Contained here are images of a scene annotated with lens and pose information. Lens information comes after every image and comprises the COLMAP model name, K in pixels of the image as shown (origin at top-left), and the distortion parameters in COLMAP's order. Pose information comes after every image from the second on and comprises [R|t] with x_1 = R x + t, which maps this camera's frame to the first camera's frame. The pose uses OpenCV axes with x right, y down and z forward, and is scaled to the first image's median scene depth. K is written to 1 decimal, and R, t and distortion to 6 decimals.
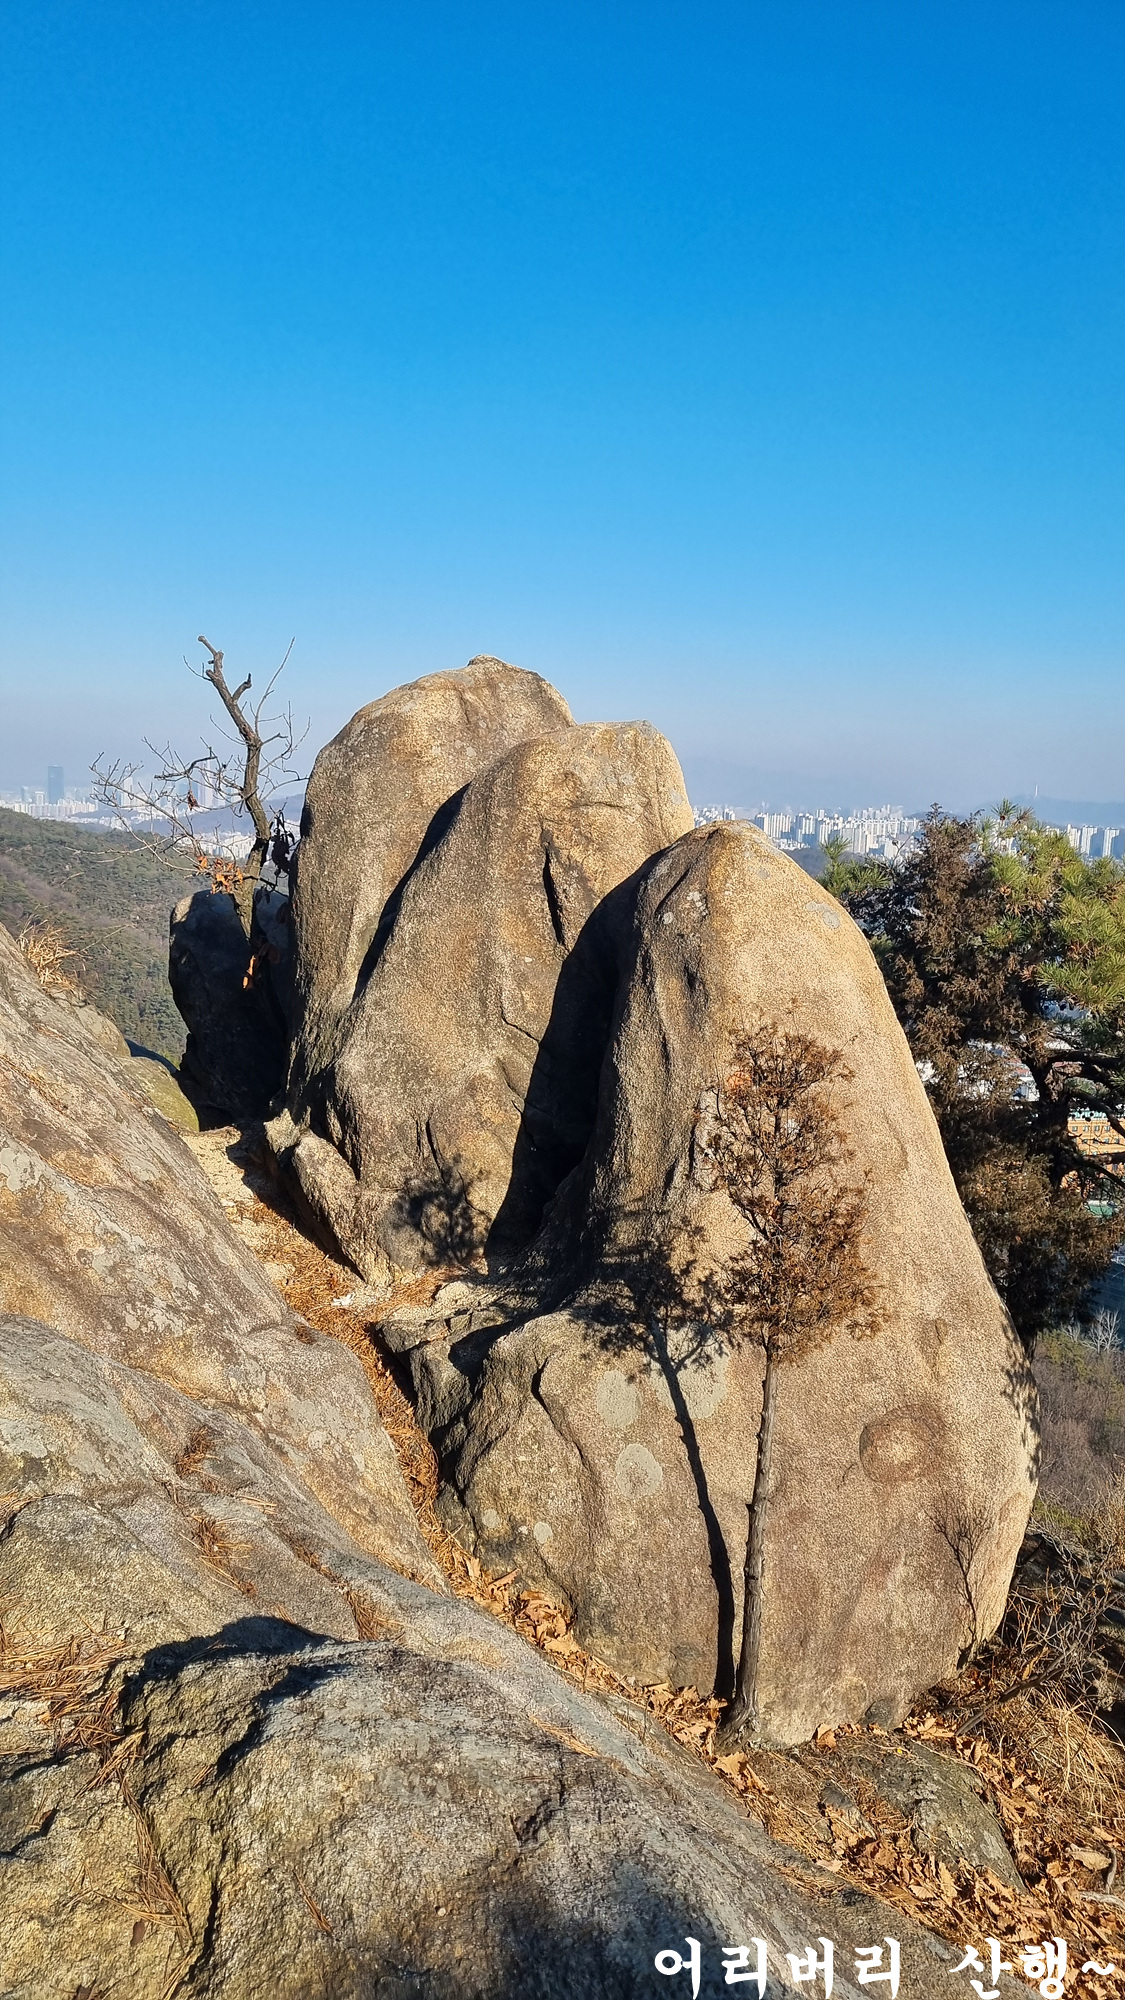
lens RADIAL K [[1536.8, 0, 559.1], [0, 1536.8, 1006.6], [0, 0, 1]] dist [-0.003011, -0.000679]
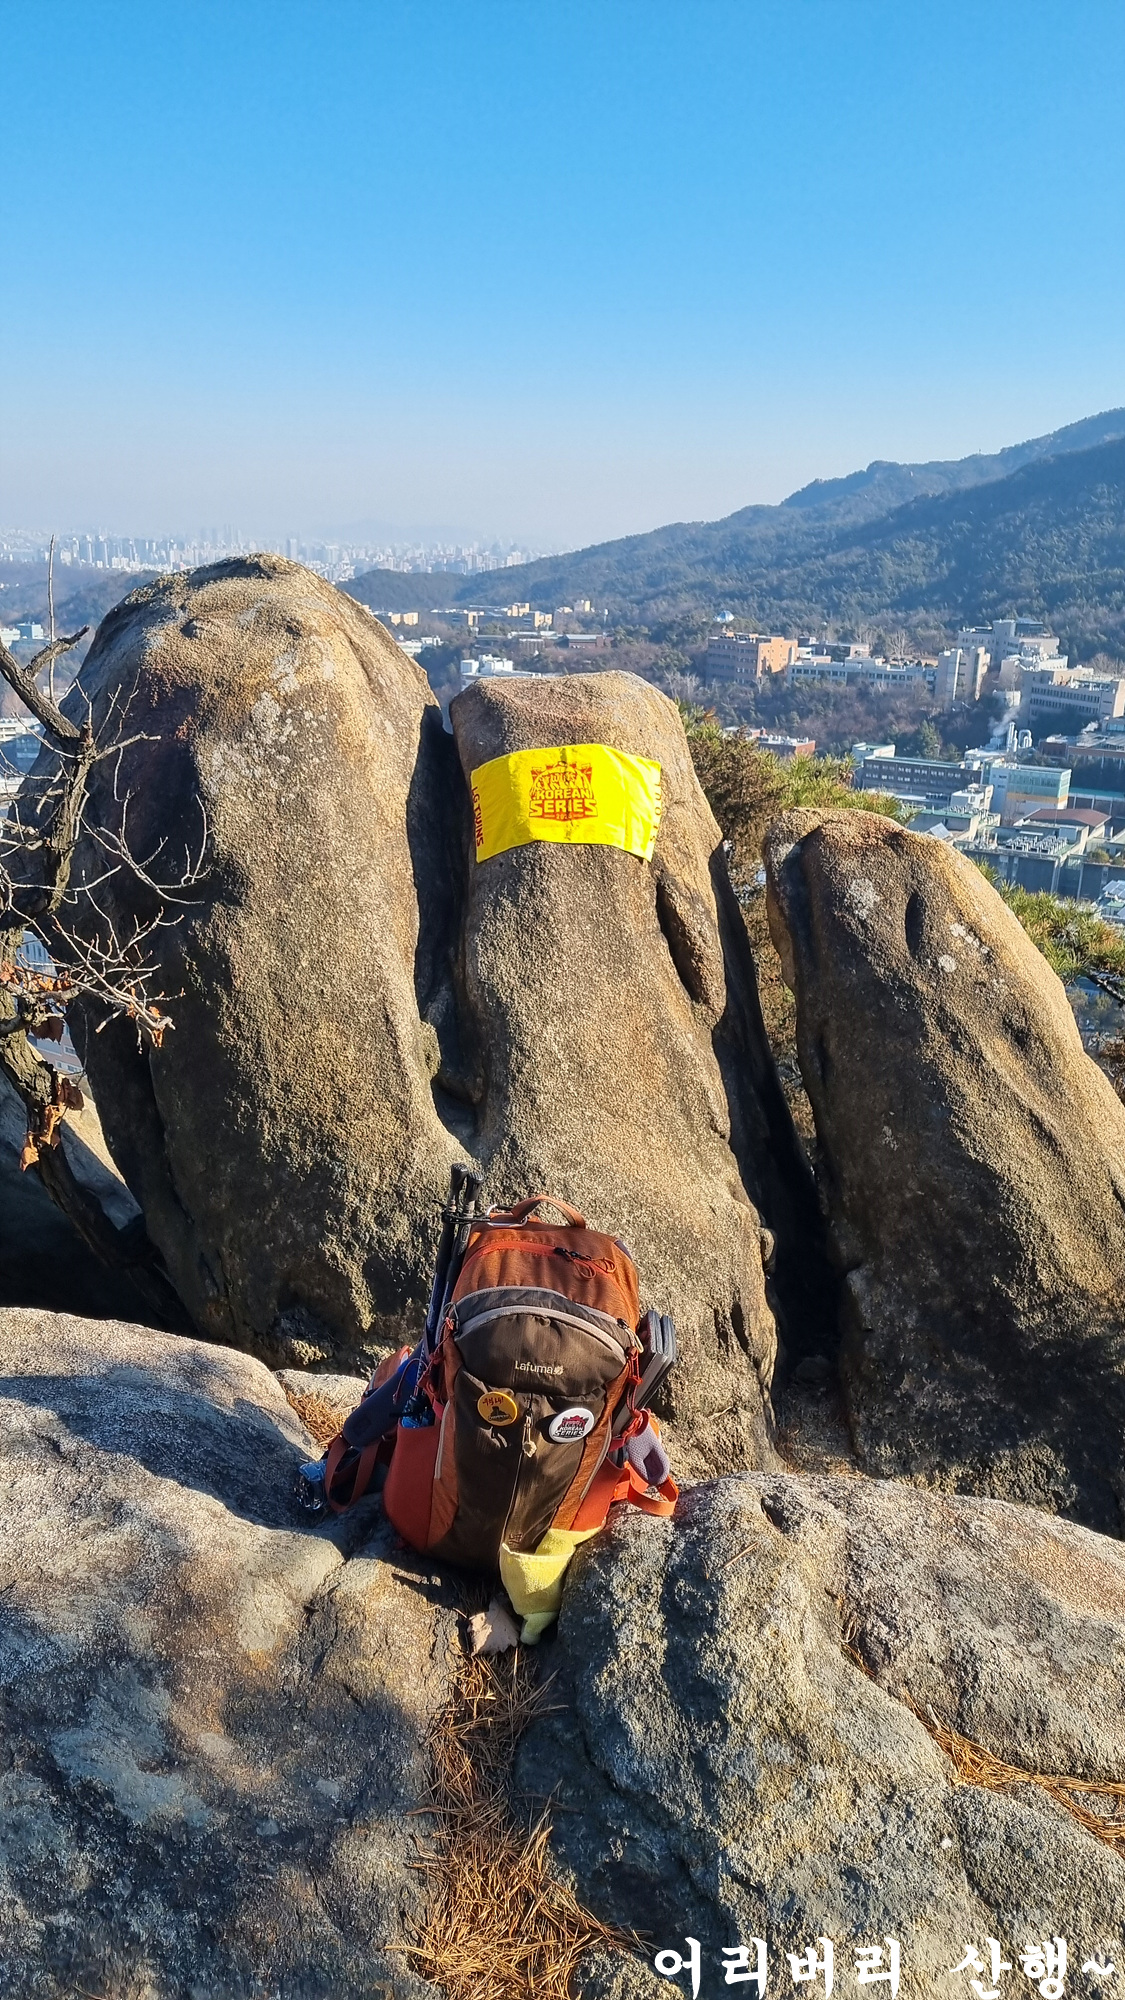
lens RADIAL K [[1536.8, 0, 562.0], [0, 1536.8, 994.3], [0, 0, 1]] dist [-0.003011, -0.000679]
pose [[0.610000, -0.246514, 0.753081, -0.686077], [0.099691, 0.966702, 0.235690, -0.260039], [-0.786105, -0.068695, 0.614264, 0.679431]]
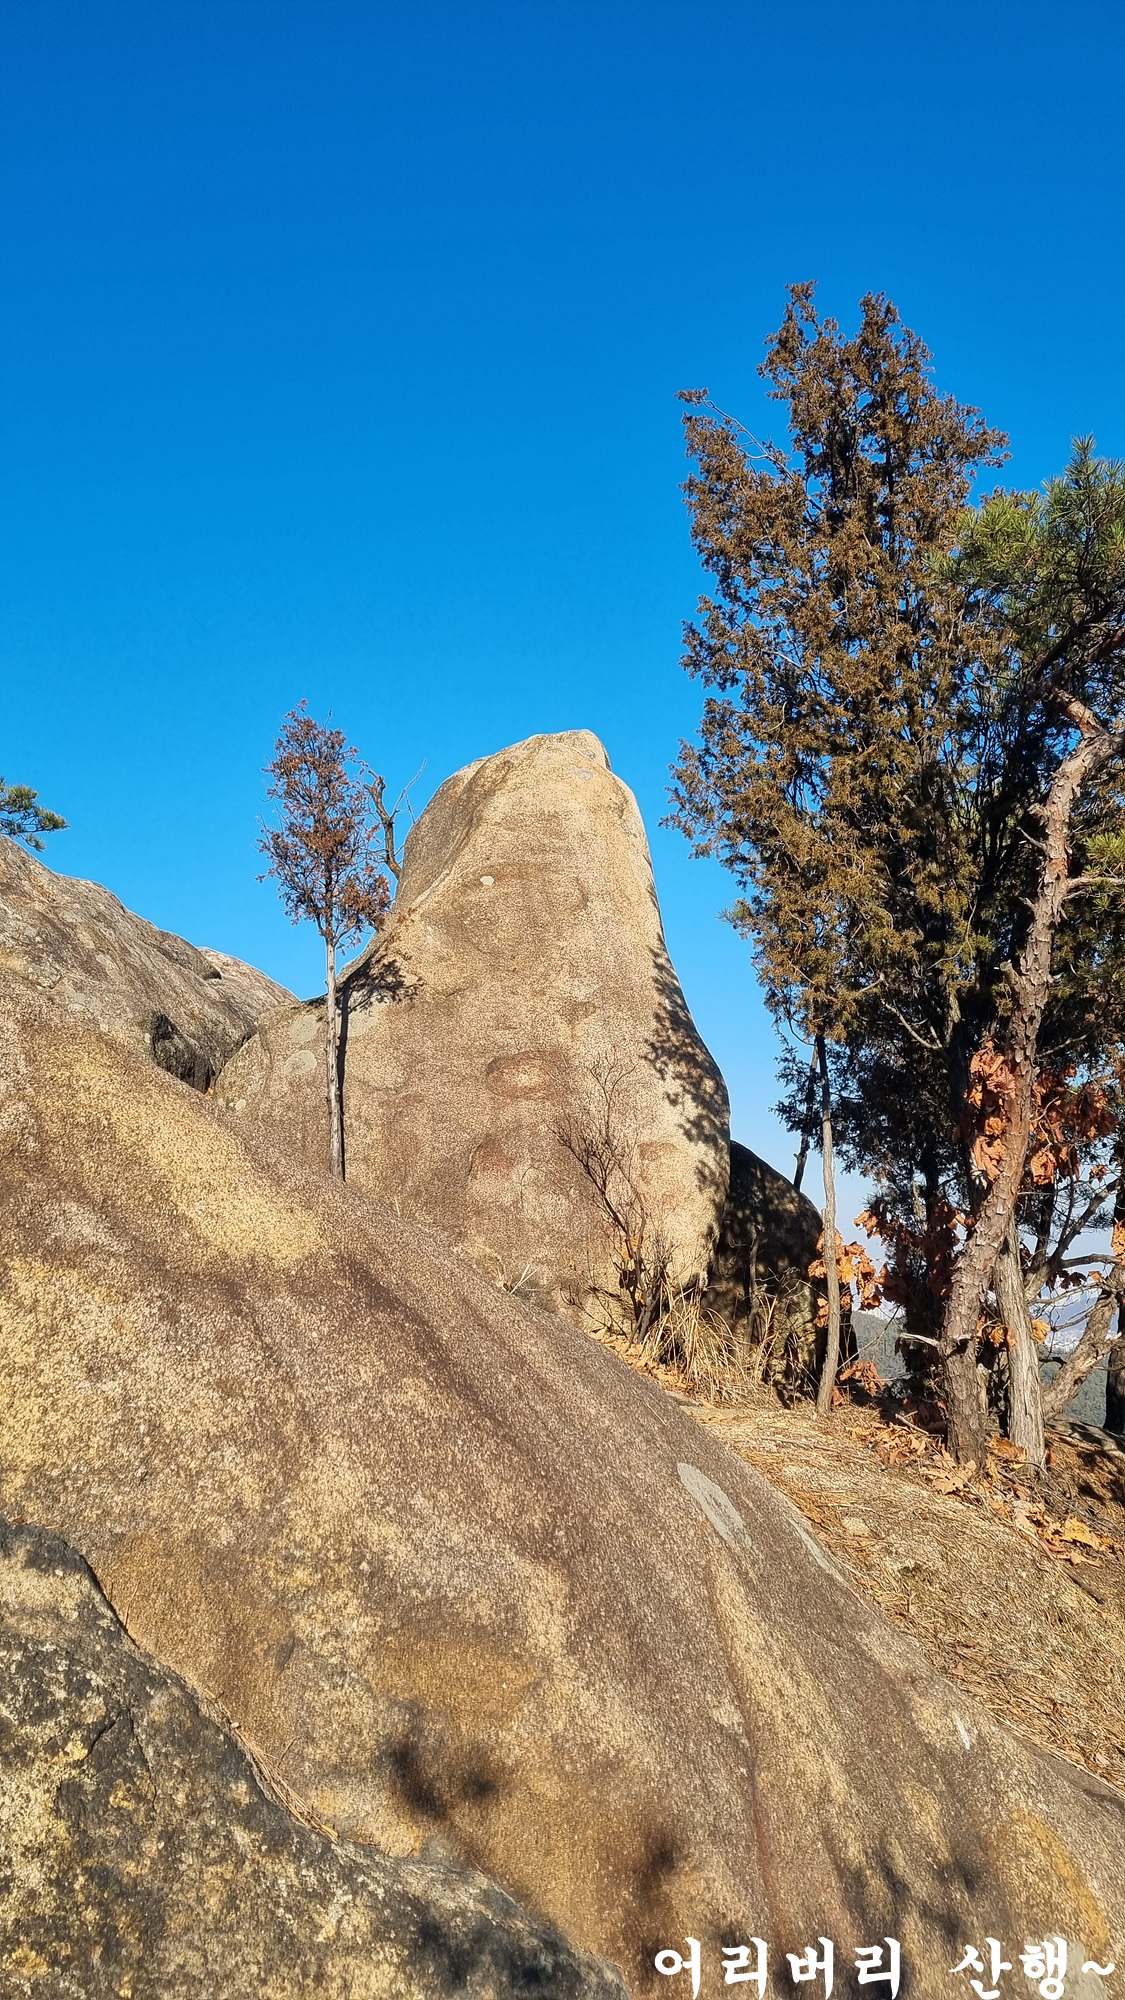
lens RADIAL K [[1536.8, 0, 564.6], [0, 1536.8, 998.6], [0, 0, 1]] dist [-0.003011, -0.000679]
pose [[0.863321, -0.148416, -0.482338, 0.843656], [-0.013208, 0.948804, -0.315590, 0.600999], [0.504483, 0.278826, 0.817161, -0.080638]]
